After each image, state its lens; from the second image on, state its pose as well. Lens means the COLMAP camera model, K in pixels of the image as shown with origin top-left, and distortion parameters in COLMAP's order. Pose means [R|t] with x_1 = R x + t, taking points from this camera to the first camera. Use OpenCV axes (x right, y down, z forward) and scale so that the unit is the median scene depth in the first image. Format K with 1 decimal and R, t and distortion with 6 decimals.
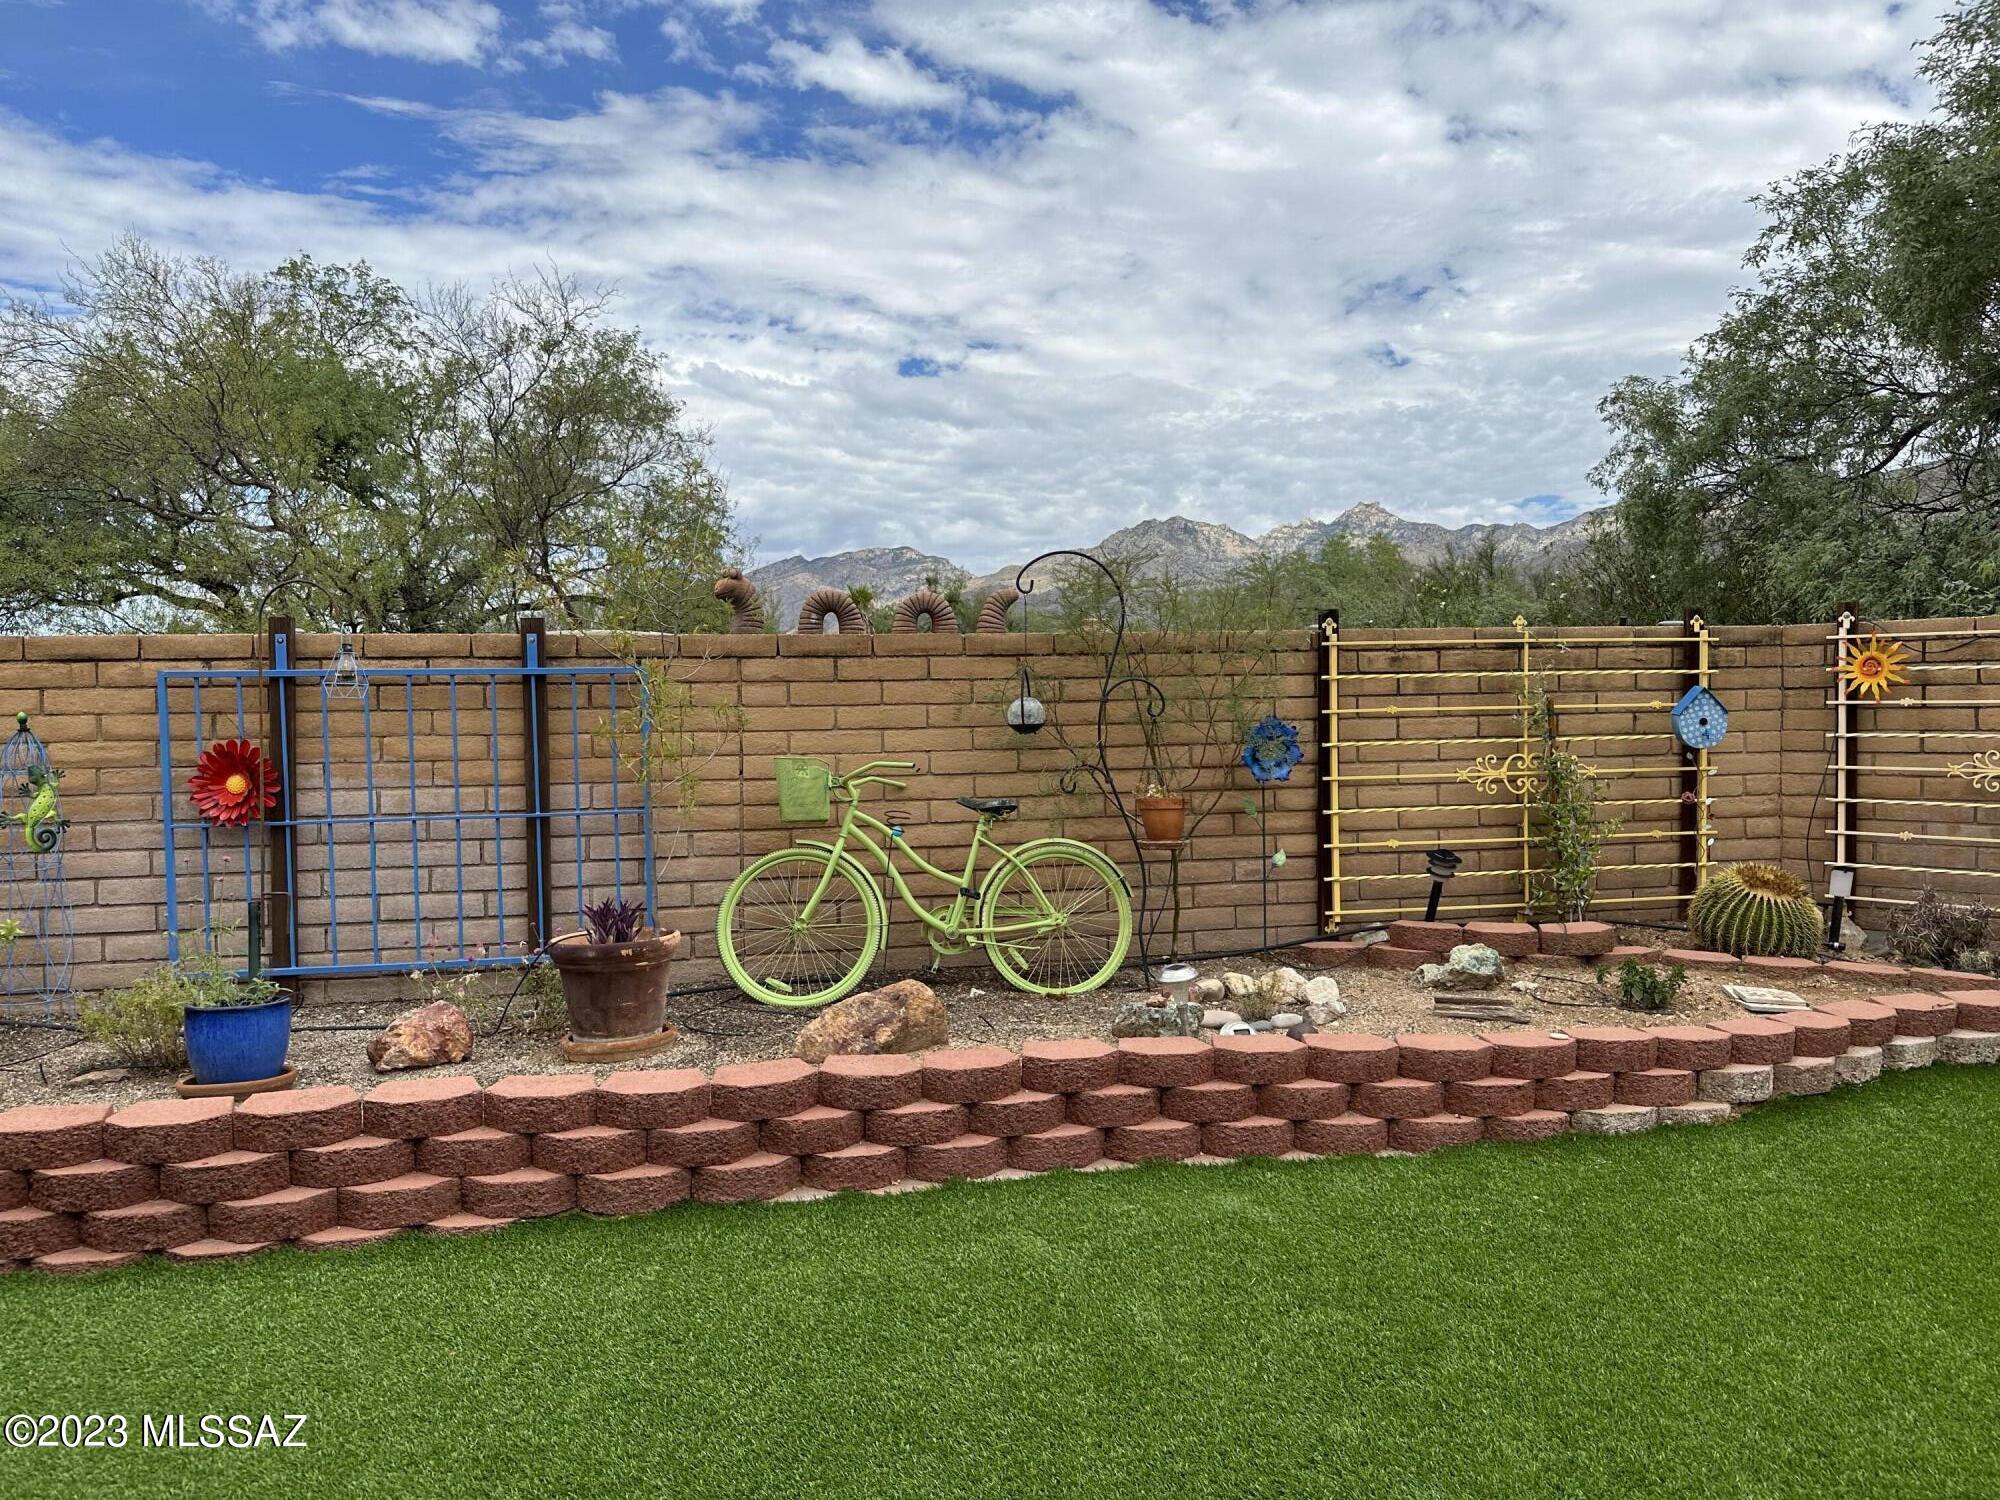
lens RADIAL K [[1396.3, 0, 997.1], [0, 1396.3, 760.4], [0, 0, 1]] dist [0.130056, -0.208842]
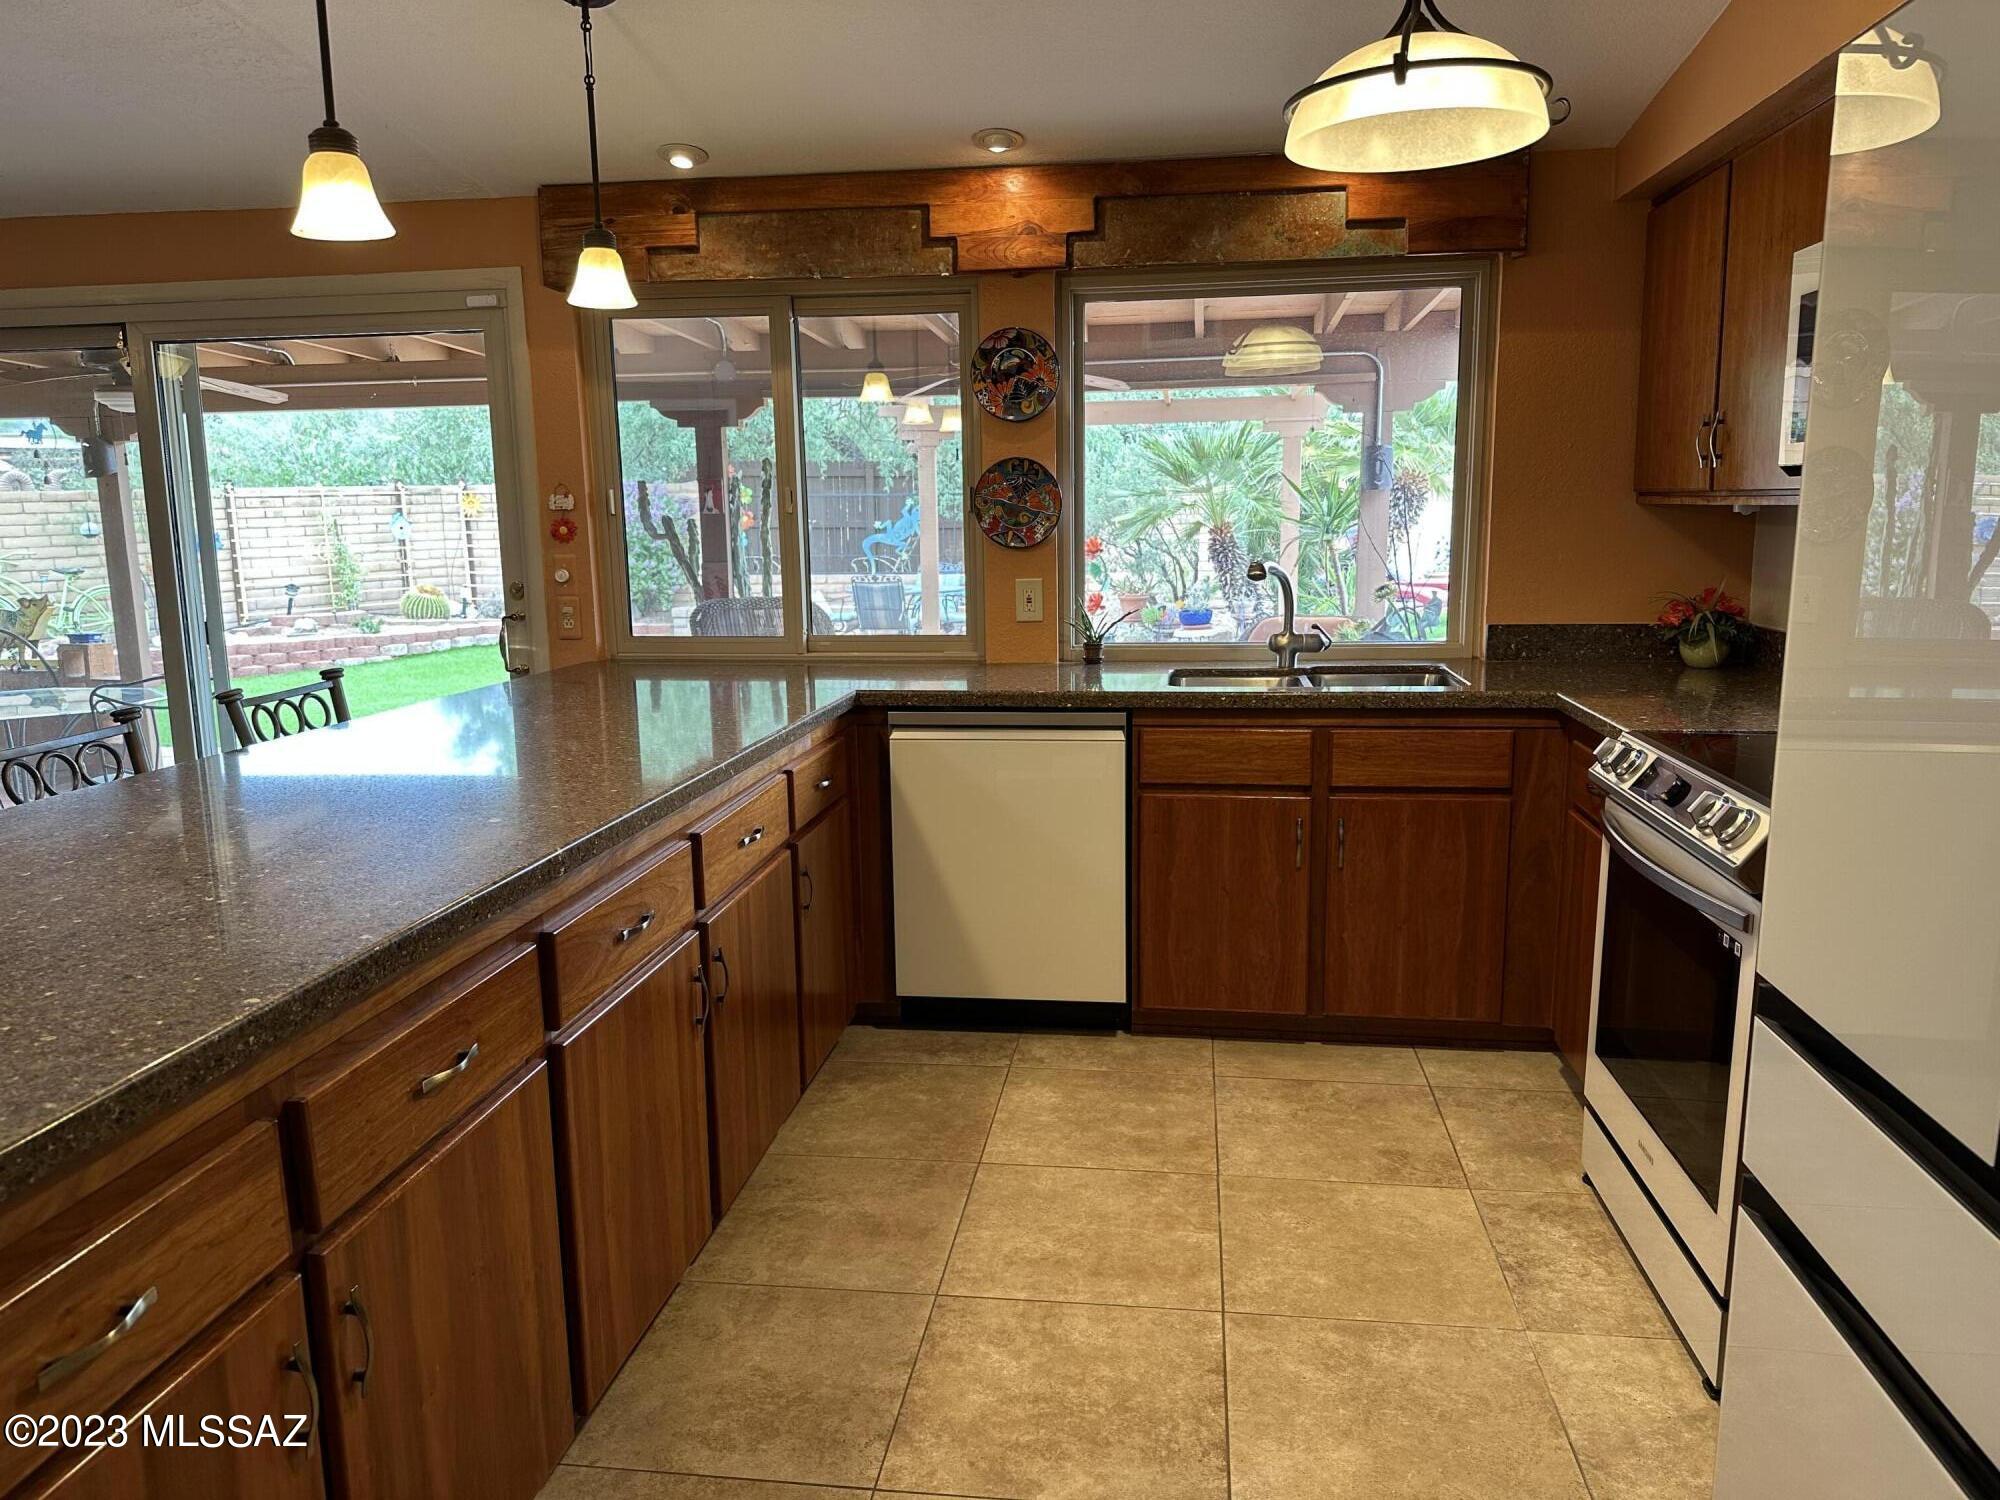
lens RADIAL K [[1400.5, 0, 994.2], [0, 1400.5, 759.1], [0, 0, 1]] dist [0.113333, -0.147518]
pose [[0.760135, -0.120662, 0.638463, -0.339403], [0.028063, 0.987786, 0.153269, 0.018360], [-0.649159, -0.098588, 0.754237, -1.539027]]
